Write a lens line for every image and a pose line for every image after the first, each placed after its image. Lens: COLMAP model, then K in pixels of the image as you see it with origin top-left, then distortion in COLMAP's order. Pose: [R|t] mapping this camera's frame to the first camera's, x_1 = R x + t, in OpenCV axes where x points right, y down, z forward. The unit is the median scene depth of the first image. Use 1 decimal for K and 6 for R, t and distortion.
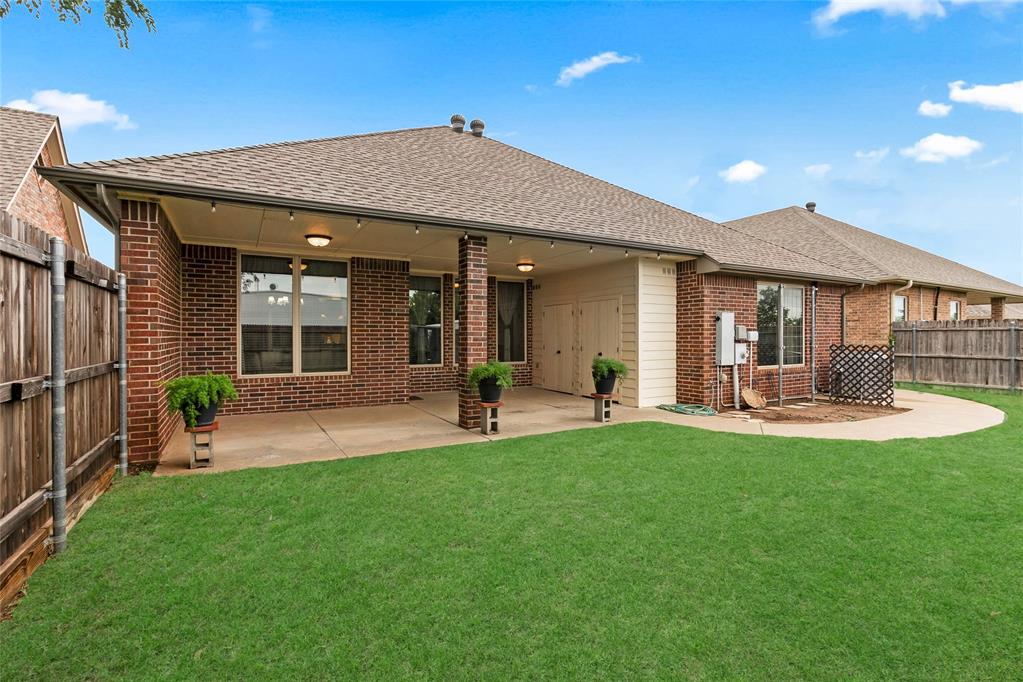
lens RADIAL K [[480.0, 0, 507.2], [0, 480.0, 336.0], [0, 0, 1]] dist [-0.010730, 0.000518]
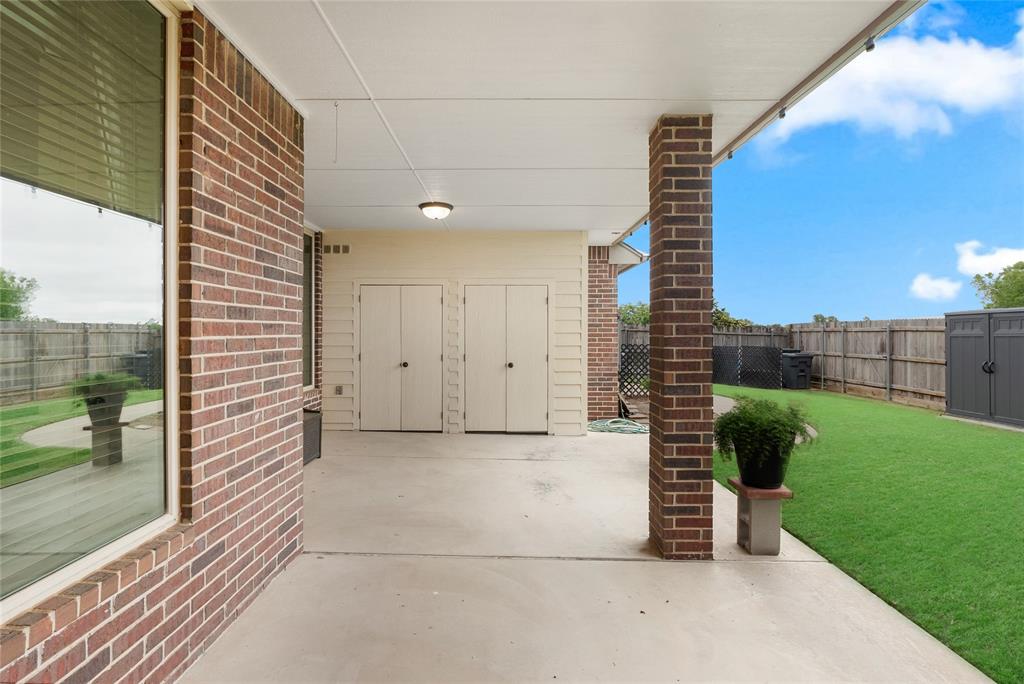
lens RADIAL K [[485.3, 0, 543.0], [0, 485.3, 331.3], [0, 0, 1]] dist [-0.000830, -0.000123]
pose [[0.518497, 0.004302, 0.855068, -0.405998], [-0.004546, 0.999987, -0.002274, -0.008661], [-0.855067, -0.002708, 0.518510, 0.691025]]
